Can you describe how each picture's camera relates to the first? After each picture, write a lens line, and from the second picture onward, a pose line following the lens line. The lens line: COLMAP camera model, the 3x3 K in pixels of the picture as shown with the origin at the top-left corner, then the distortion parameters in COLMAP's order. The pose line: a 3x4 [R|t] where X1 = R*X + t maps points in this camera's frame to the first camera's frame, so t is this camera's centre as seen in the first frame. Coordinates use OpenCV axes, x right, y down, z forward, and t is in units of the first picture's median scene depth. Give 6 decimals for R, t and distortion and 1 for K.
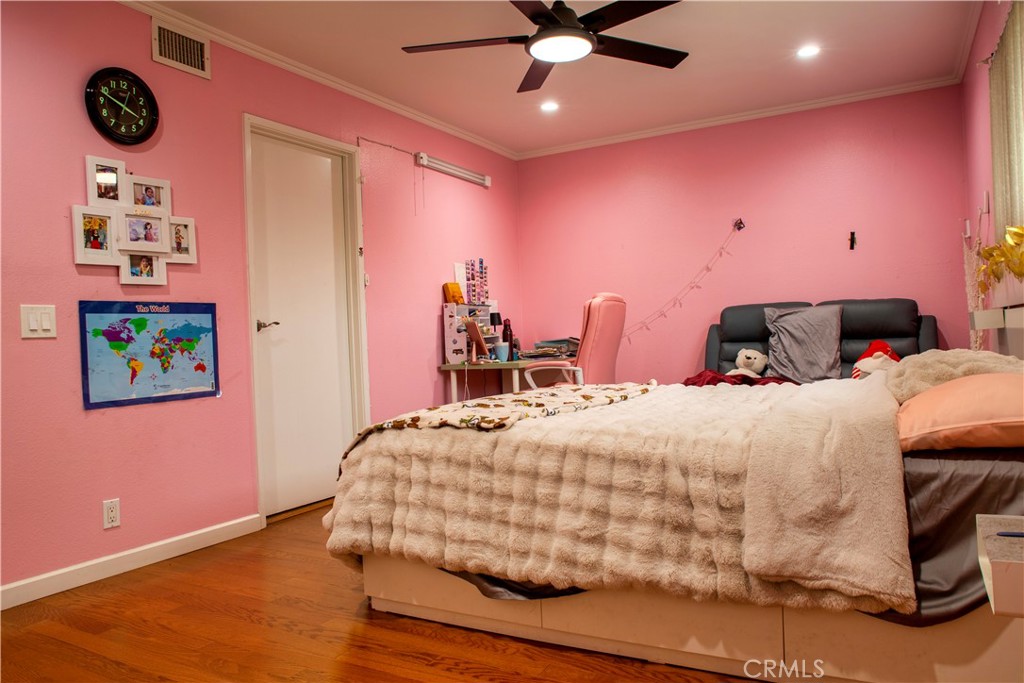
lens RADIAL K [[709.3, 0, 512.0], [0, 709.3, 341.5], [0, 0, 1]] dist [-0.055924, -0.000263]
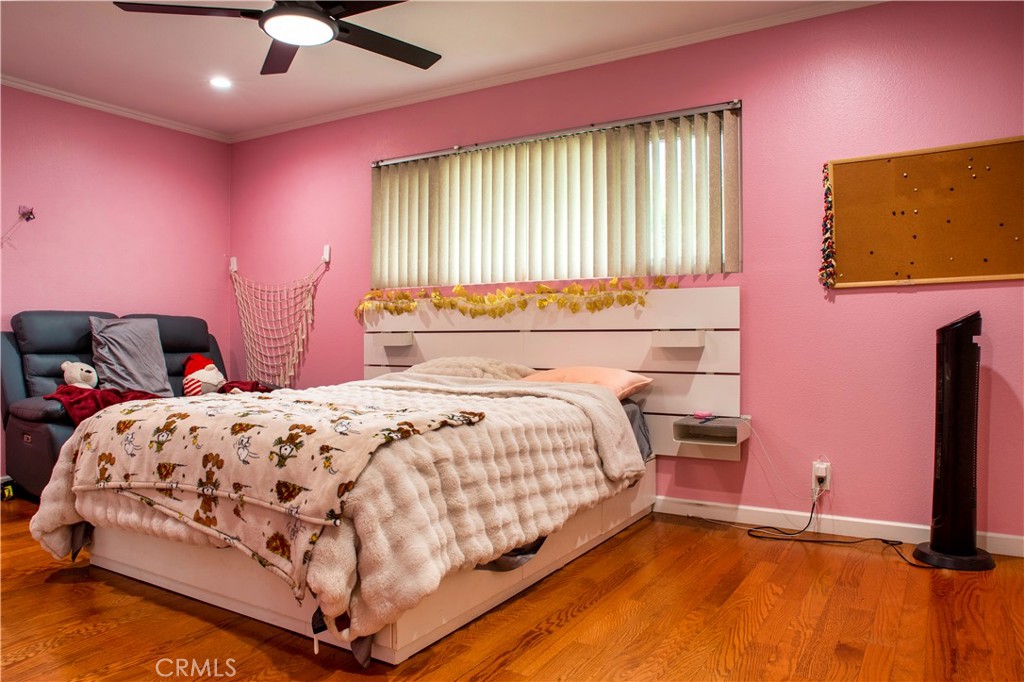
lens RADIAL K [[709.3, 0, 512.0], [0, 709.3, 341.0], [0, 0, 1]] dist [-0.055924, -0.000263]
pose [[0.037045, 0.040464, 0.998494, -0.548581], [0.000967, 0.999178, -0.040528, 0.022130], [-0.999313, 0.002467, 0.036976, 0.451807]]
